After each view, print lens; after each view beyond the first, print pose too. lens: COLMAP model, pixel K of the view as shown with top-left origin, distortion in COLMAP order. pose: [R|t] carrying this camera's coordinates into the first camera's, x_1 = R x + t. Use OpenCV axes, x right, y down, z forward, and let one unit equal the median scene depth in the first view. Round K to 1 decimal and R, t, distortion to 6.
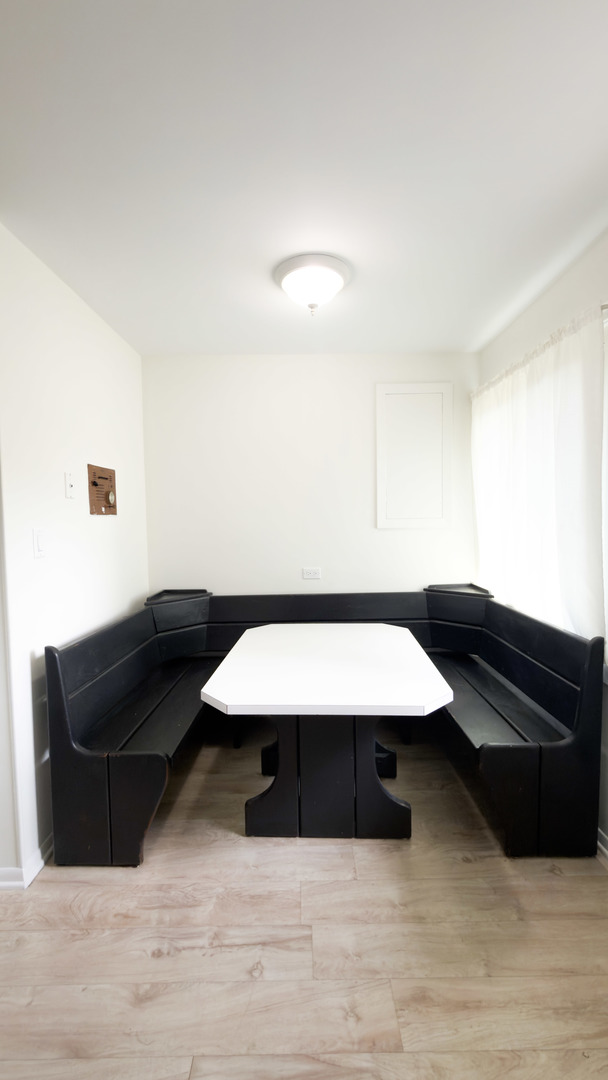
lens RADIAL K [[437.9, 0, 304.0], [0, 437.9, 540.0], [0, 0, 1]] dist [-0.000099, 0.000435]
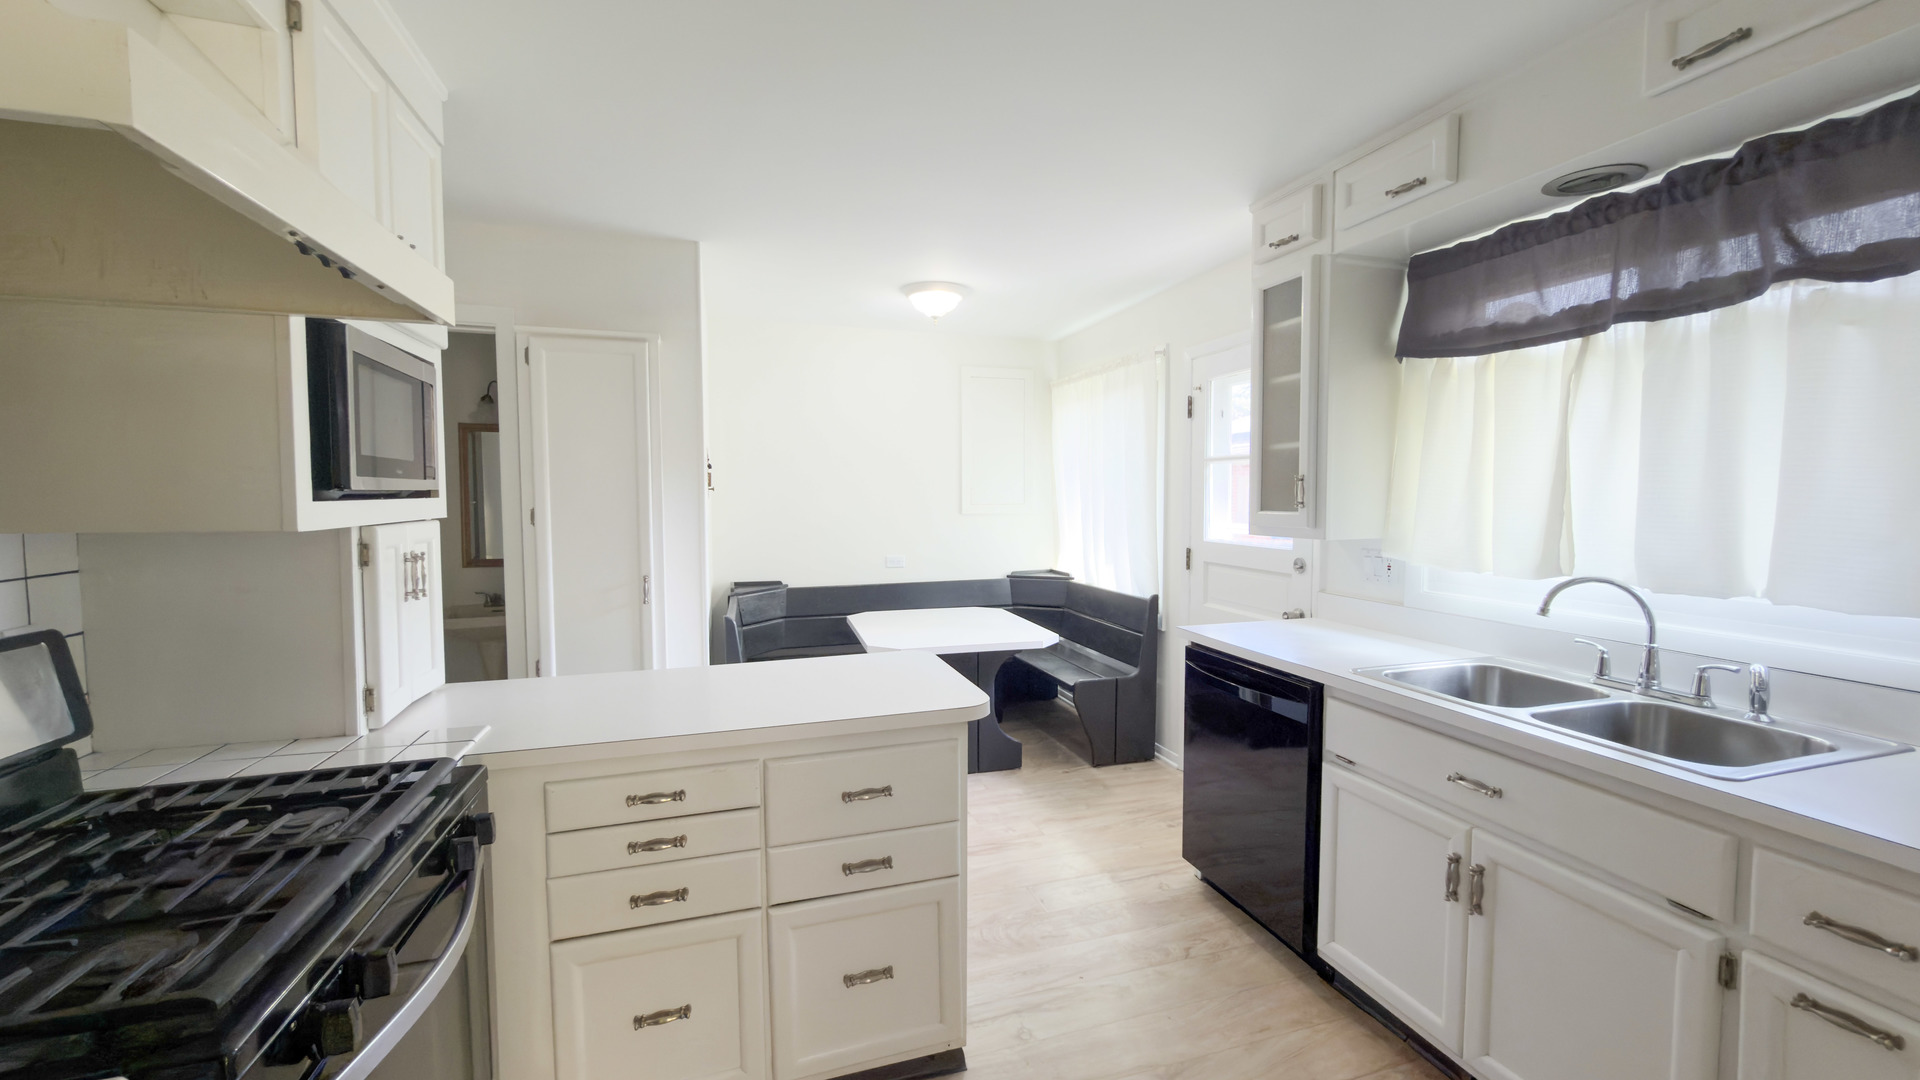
lens RADIAL K [[778.6, 0, 956.3], [0, 778.6, 538.7], [0, 0, 1]] dist [-0.000099, 0.000435]
pose [[0.952301, -0.005605, 0.305110, -0.489274], [0.005672, 0.999984, 0.000667, 0.035378], [-0.305108, 0.001095, 0.952317, -0.839676]]
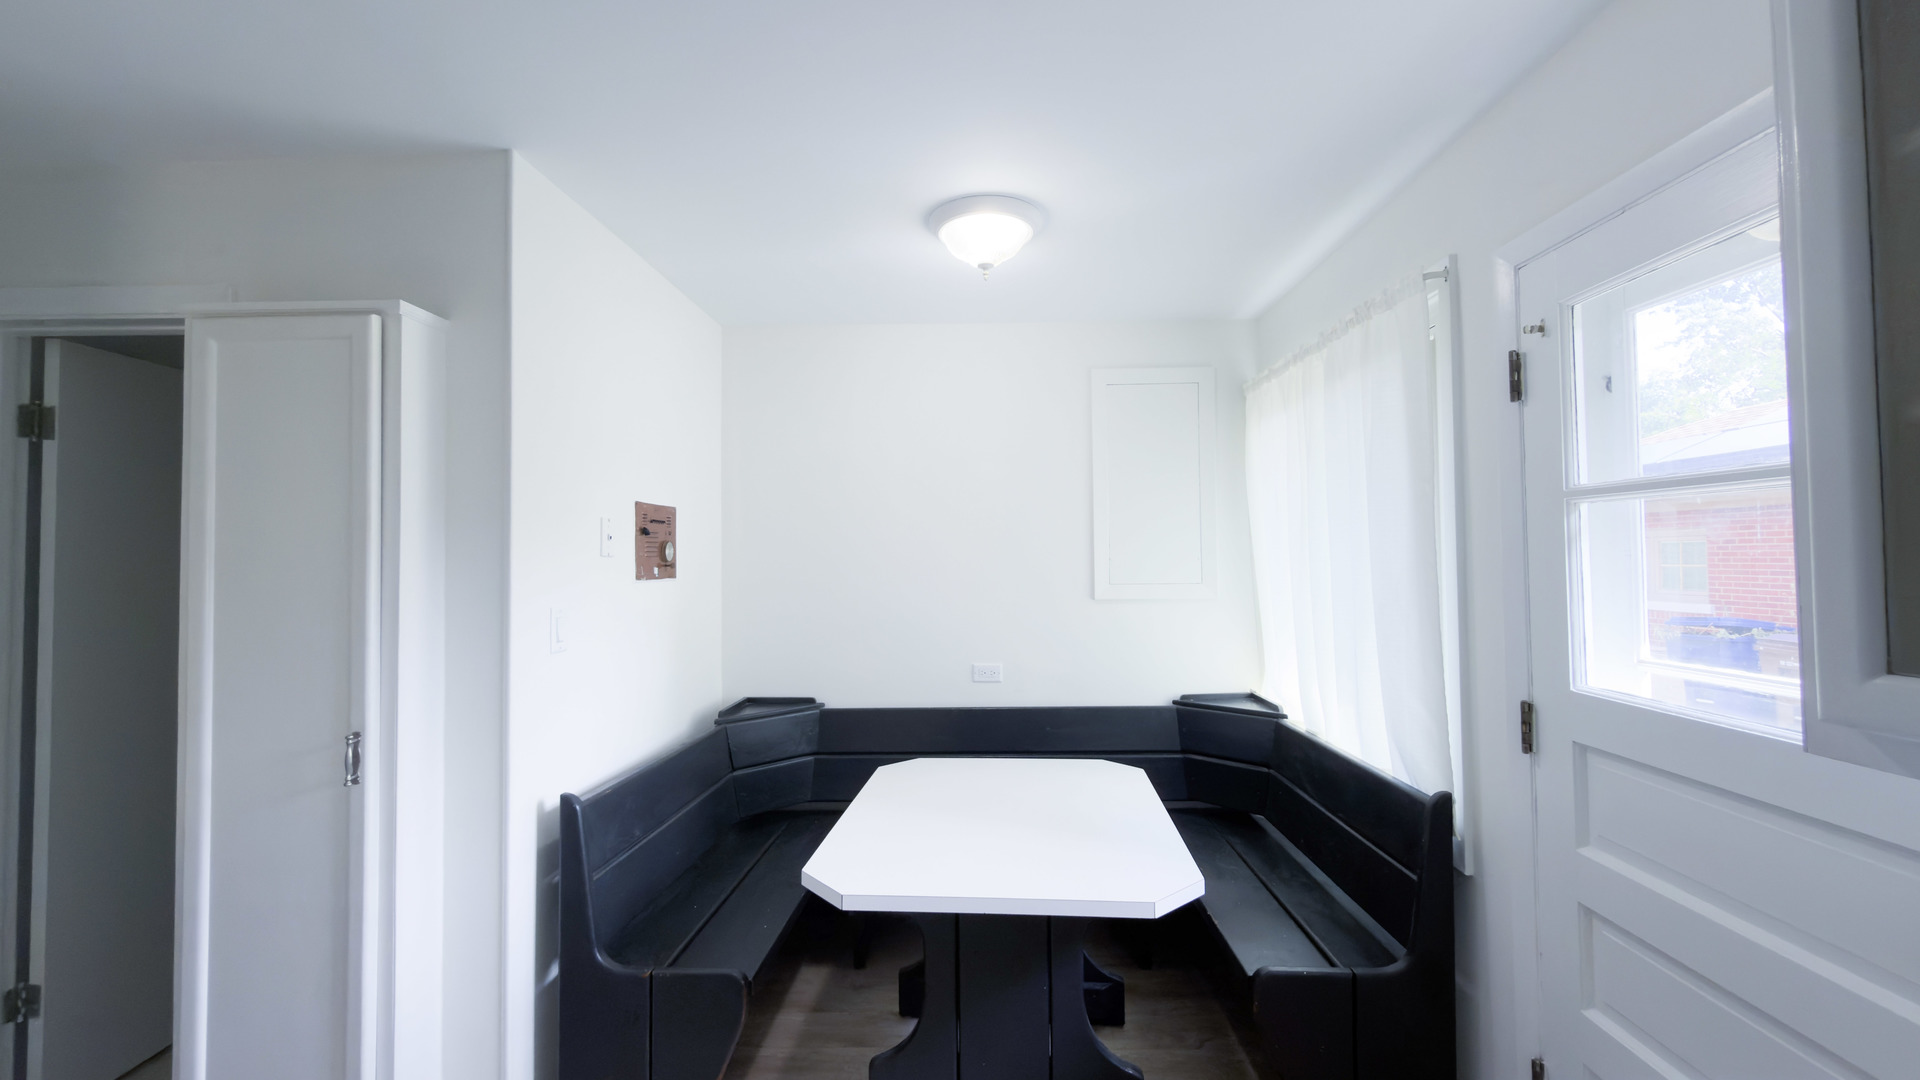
lens RADIAL K [[760.0, 0, 963.8], [0, 760.0, 536.3], [0, 0, 1]] dist [-0.000568, -0.000062]
pose [[0.999508, 0.004613, -0.031020, 0.022023], [-0.007154, 0.996581, -0.082306, -0.034109], [0.030534, 0.082488, 0.996124, -0.090542]]
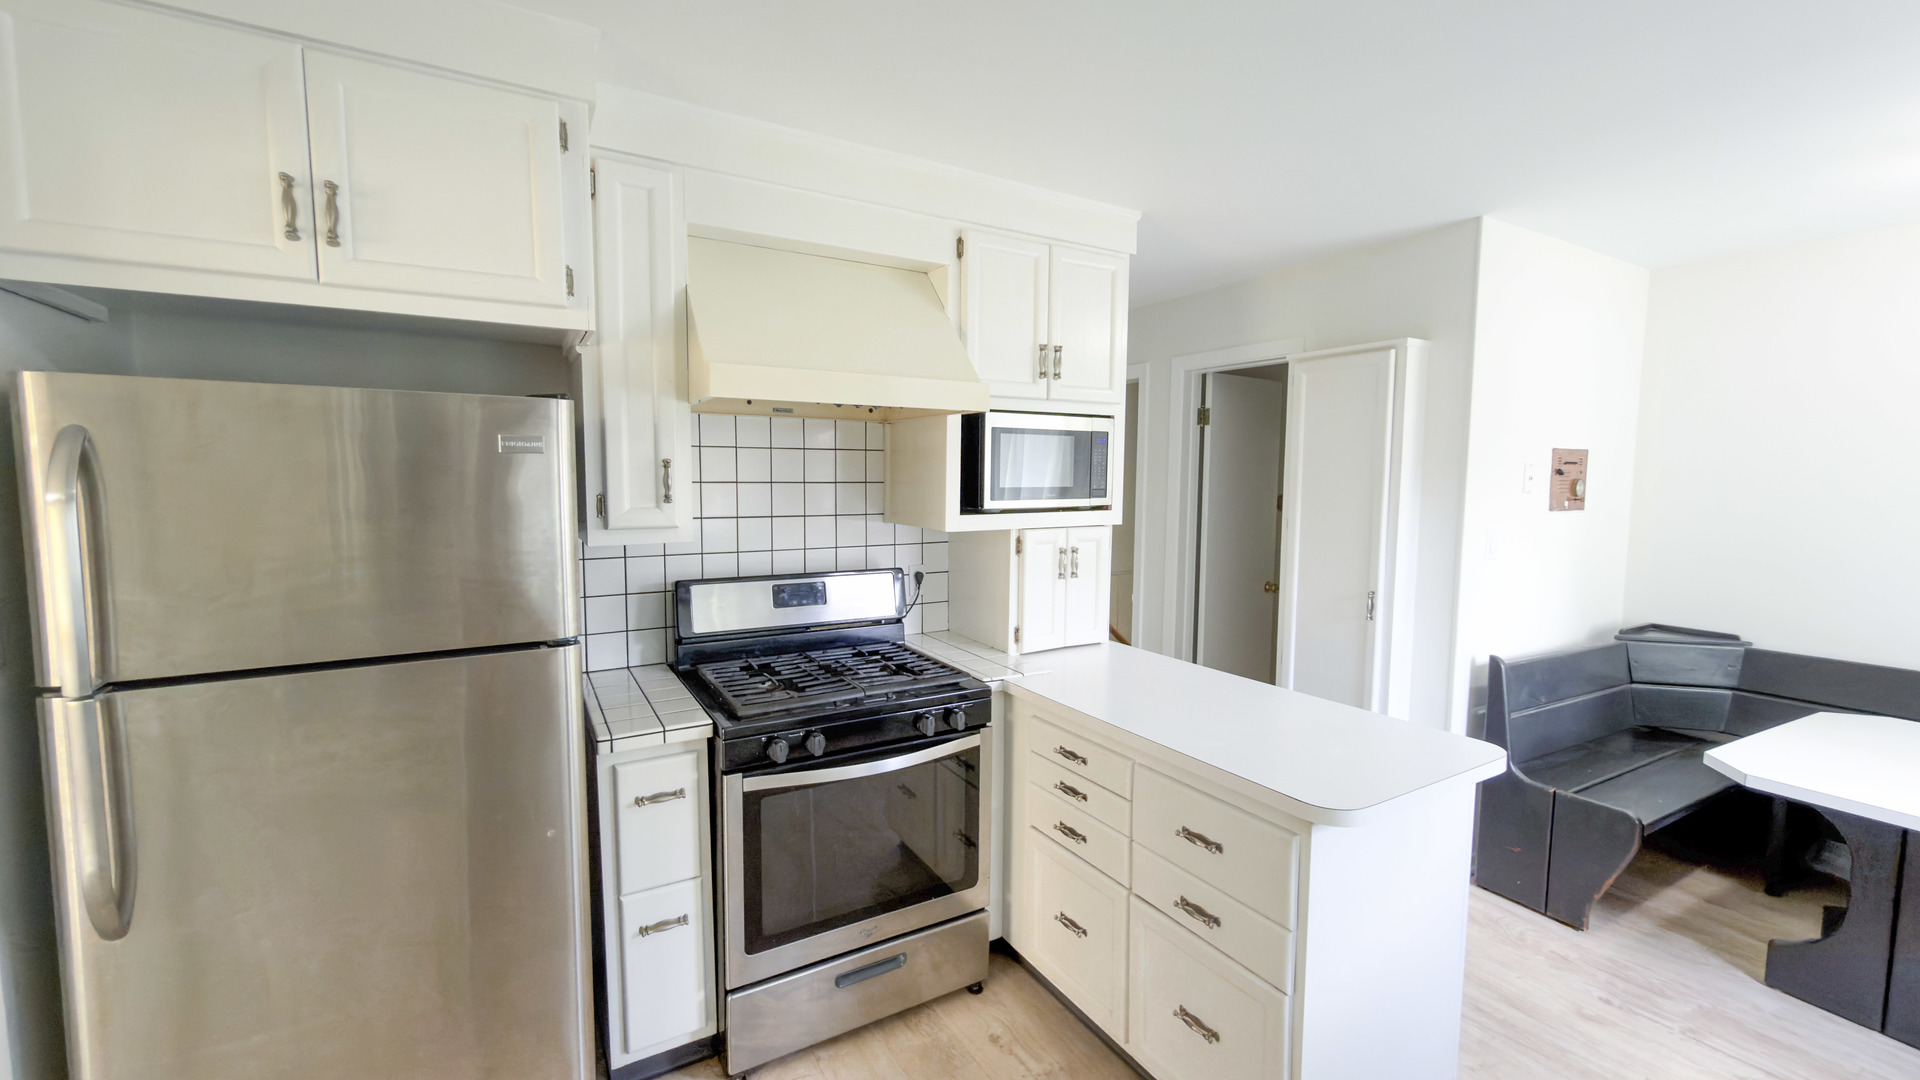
lens RADIAL K [[778.6, 0, 956.3], [0, 778.6, 538.7], [0, 0, 1]] dist [-0.000099, 0.000435]
pose [[0.511039, 0.089675, -0.854867, 0.181577], [-0.059346, 0.995851, 0.068987, -0.041799], [0.857507, 0.015478, 0.514240, -0.666396]]
